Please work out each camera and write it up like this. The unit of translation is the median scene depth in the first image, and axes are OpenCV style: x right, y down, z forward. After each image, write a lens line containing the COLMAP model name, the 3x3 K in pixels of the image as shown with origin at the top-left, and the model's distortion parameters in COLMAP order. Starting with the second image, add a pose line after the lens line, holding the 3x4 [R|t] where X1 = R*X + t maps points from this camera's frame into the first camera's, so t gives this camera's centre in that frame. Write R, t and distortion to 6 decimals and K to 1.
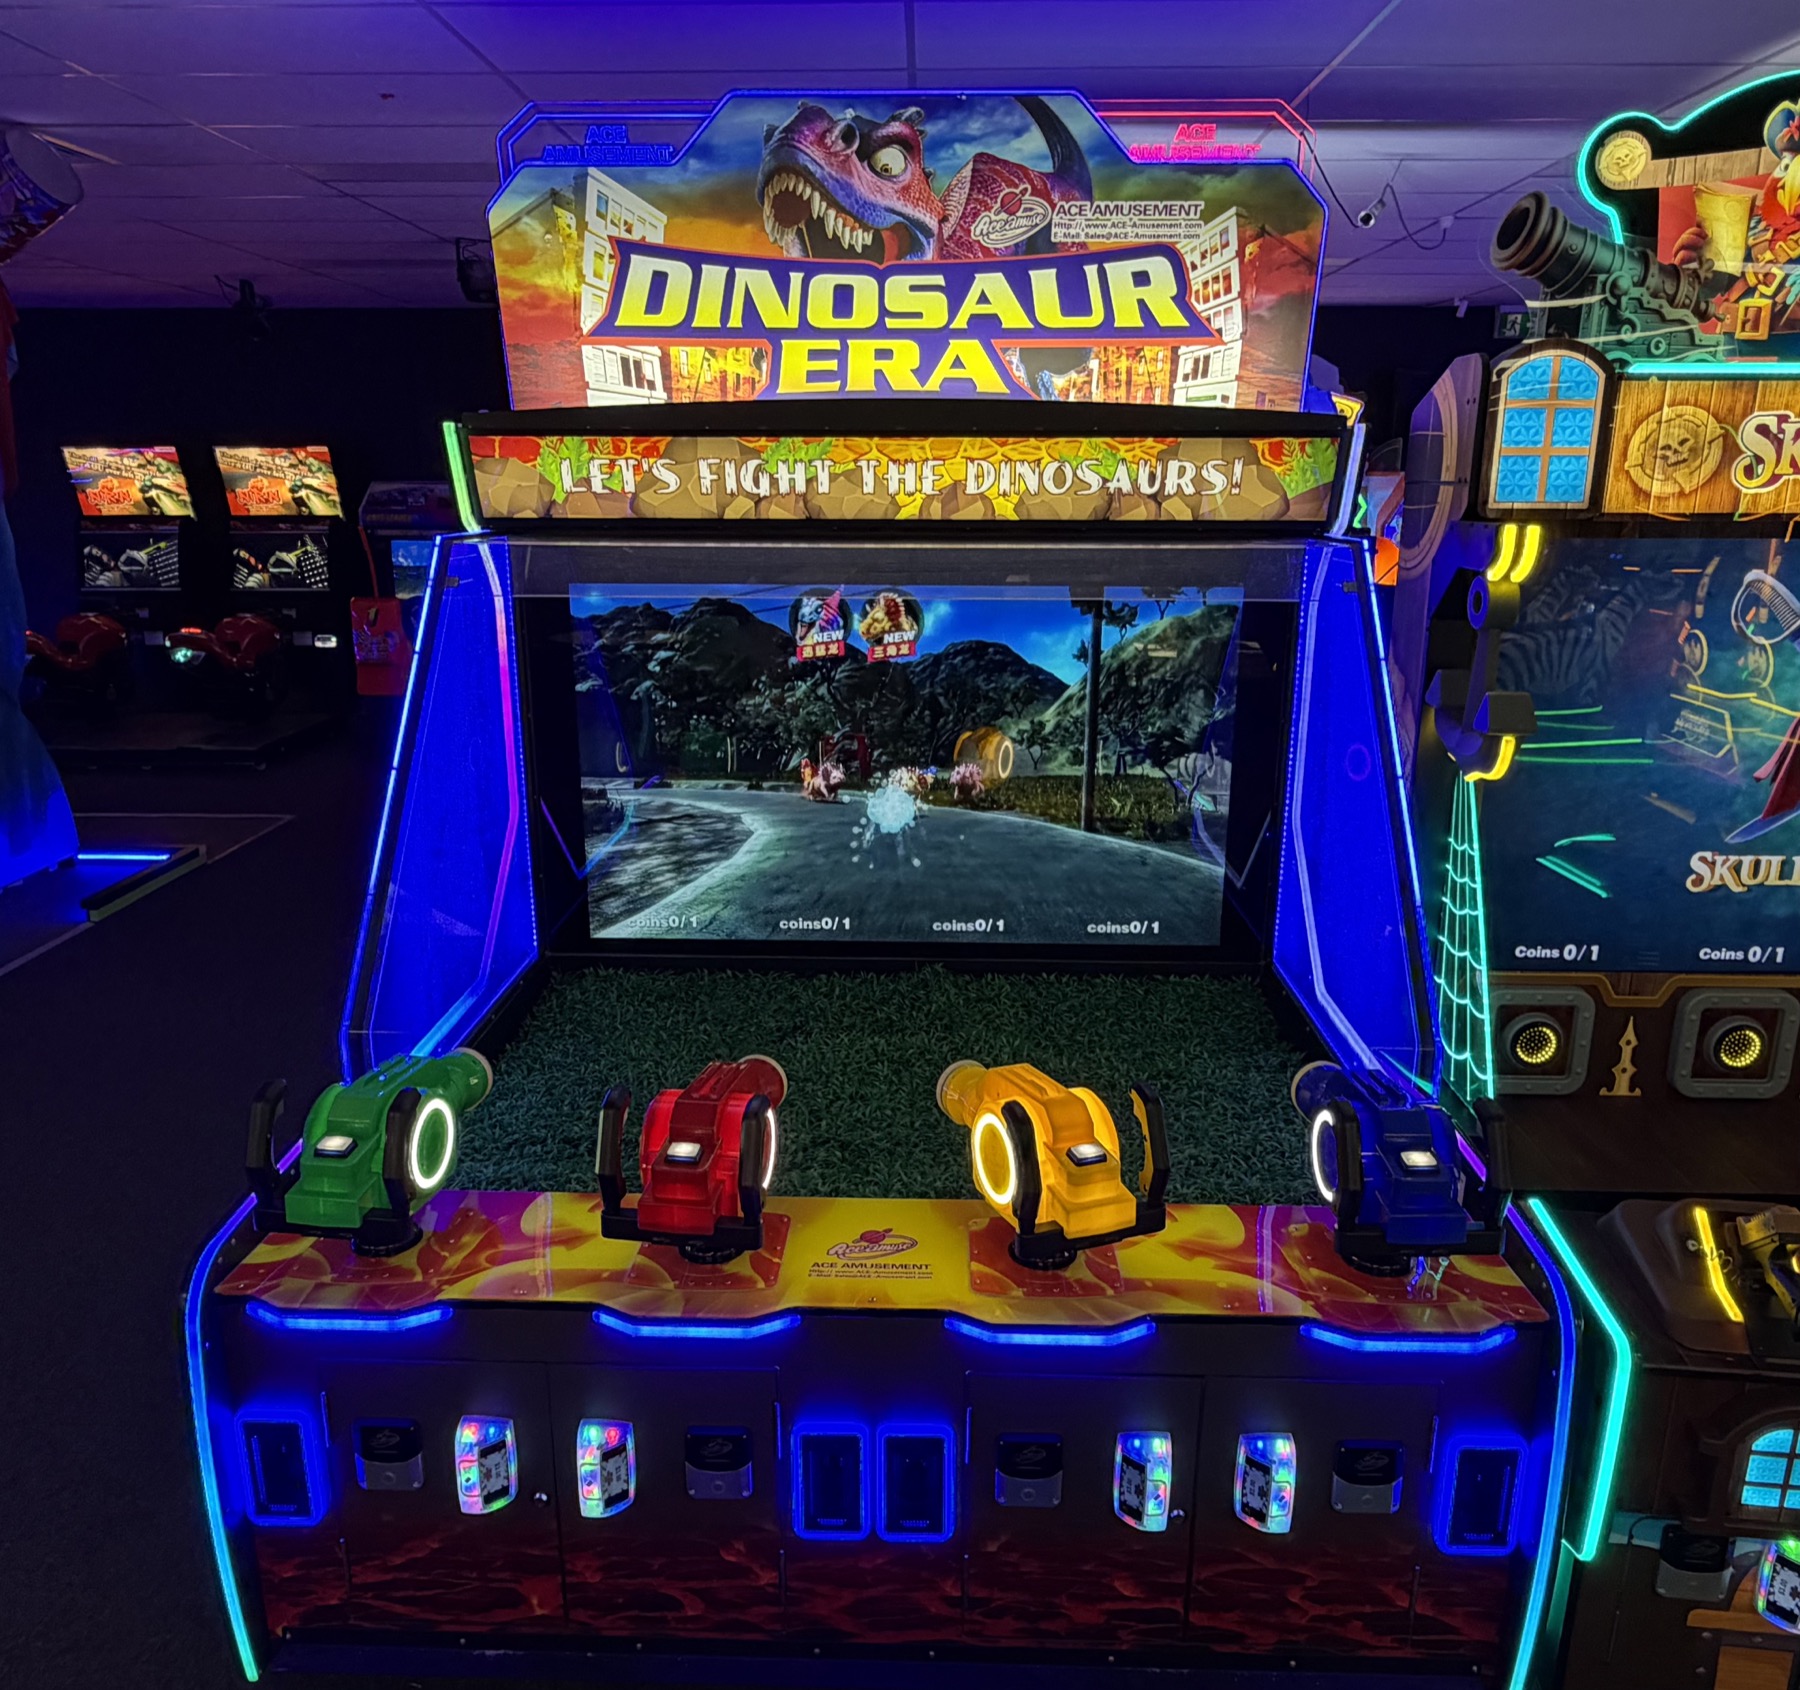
lens RADIAL K [[1301.7, 0, 898.4], [0, 1301.7, 862.1], [0, 0, 1]] dist [-0.004207, -0.002629]
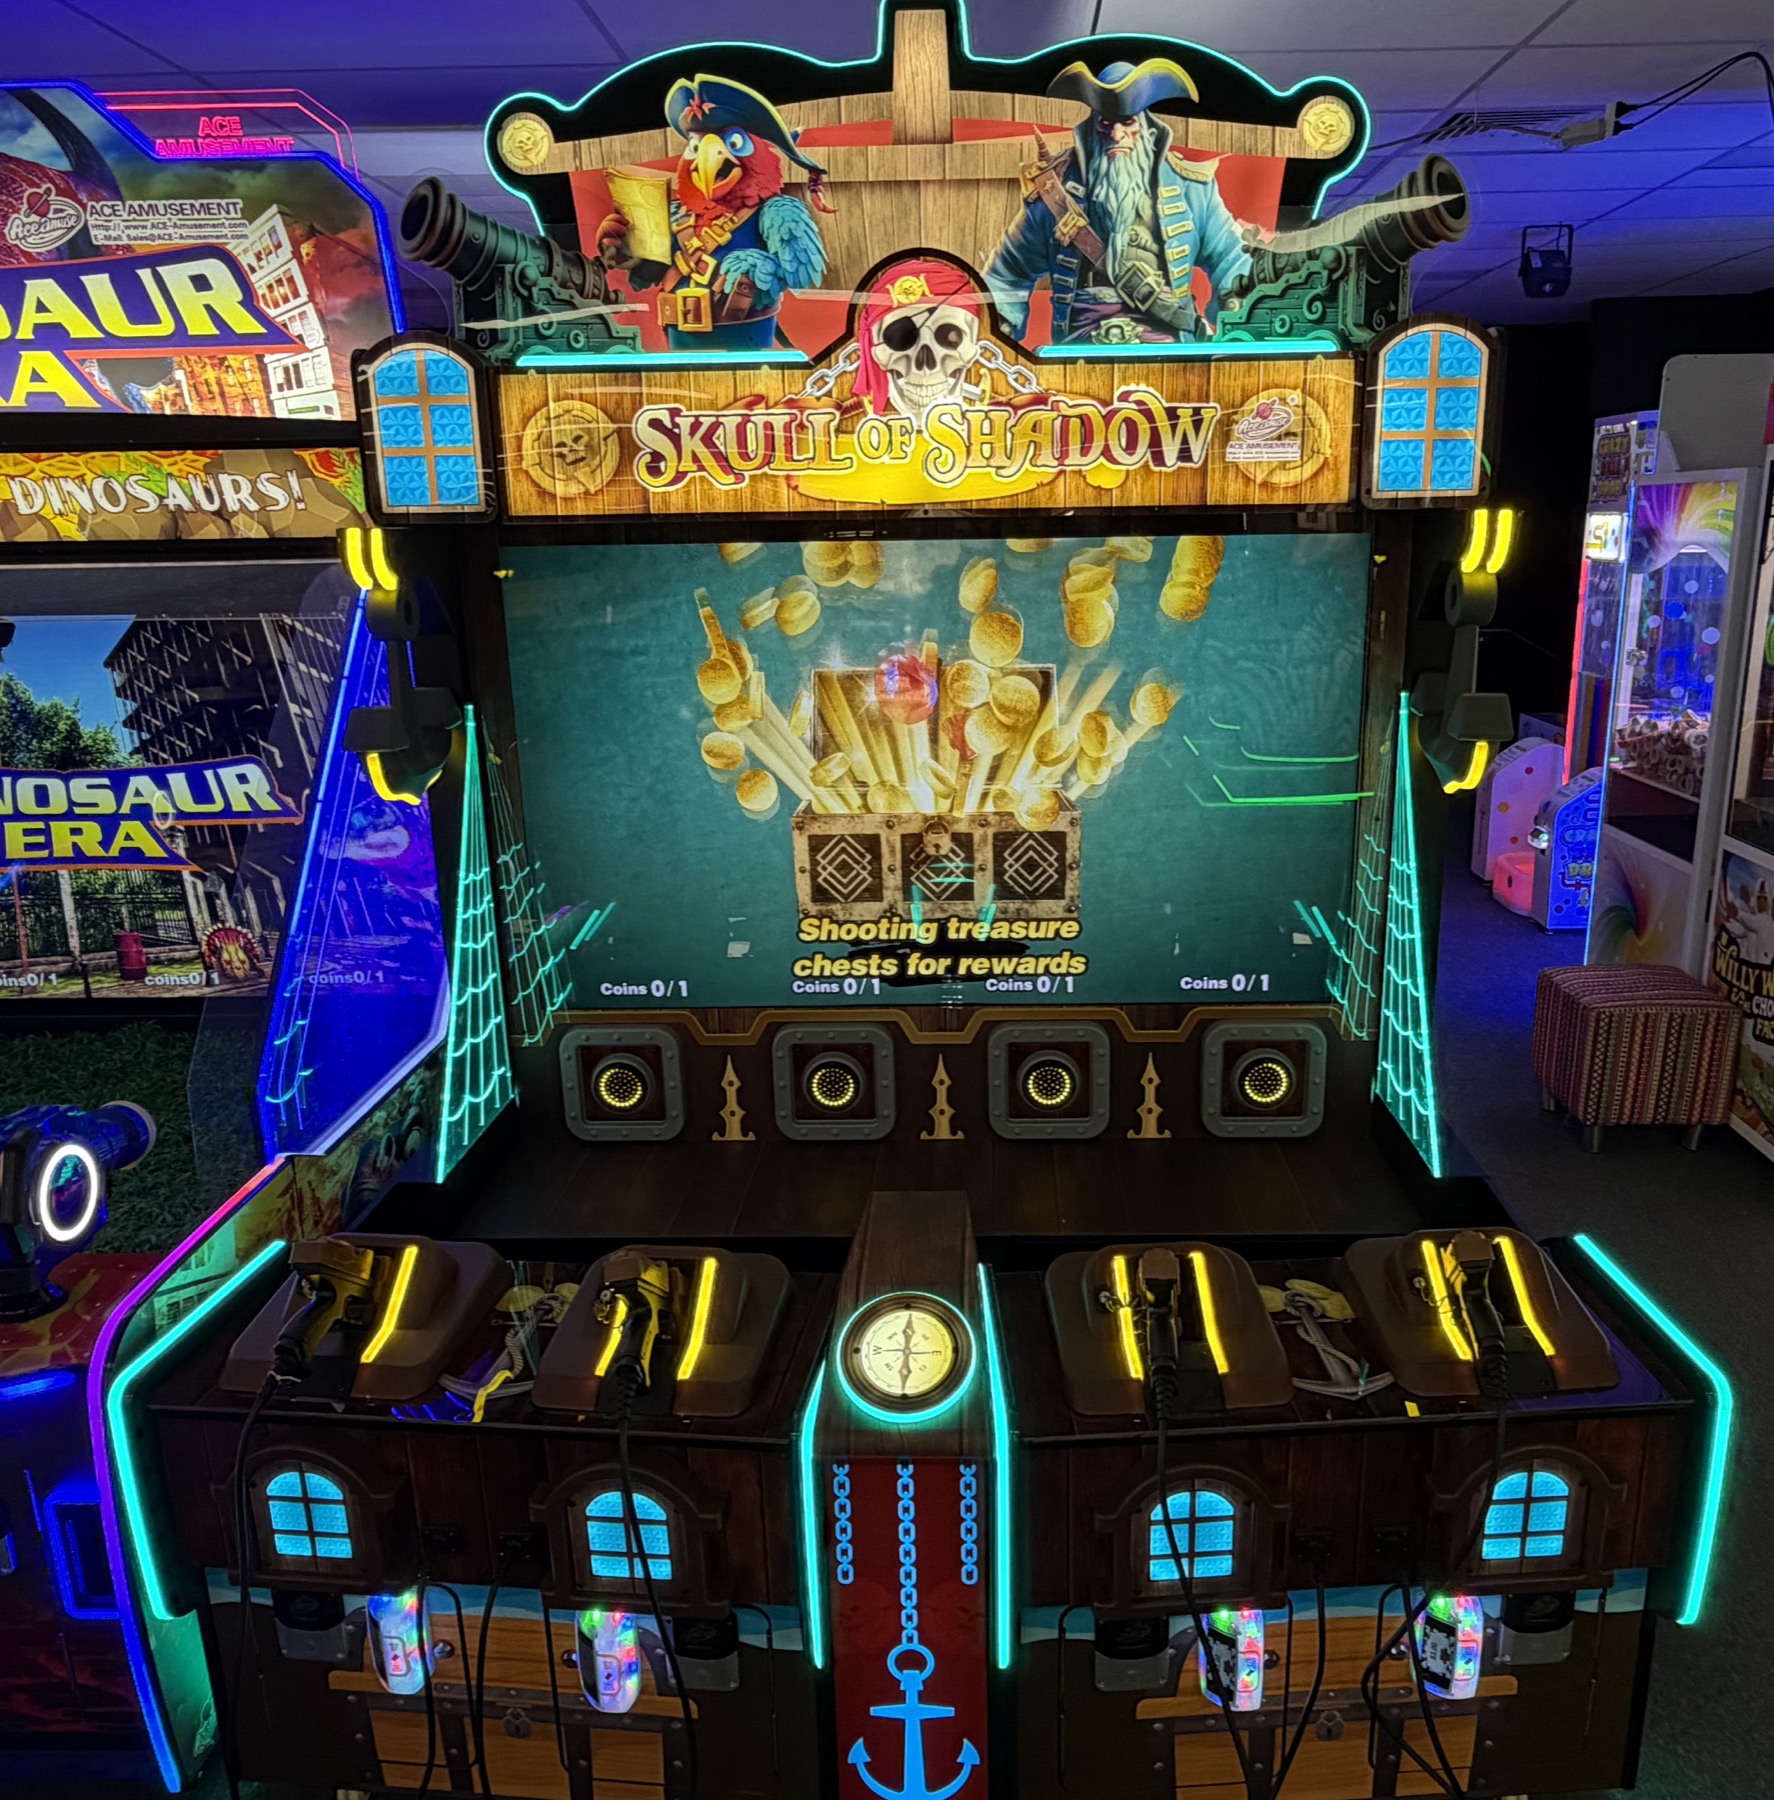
lens RADIAL K [[1343.7, 0, 888.8], [0, 1343.7, 883.7], [0, 0, 1]] dist [-0.003719, -0.001864]
pose [[0.998778, -0.027913, 0.040779, 0.643450], [0.028904, 0.999296, -0.023933, 0.021886], [-0.040082, 0.025082, 0.998882, 0.026171]]
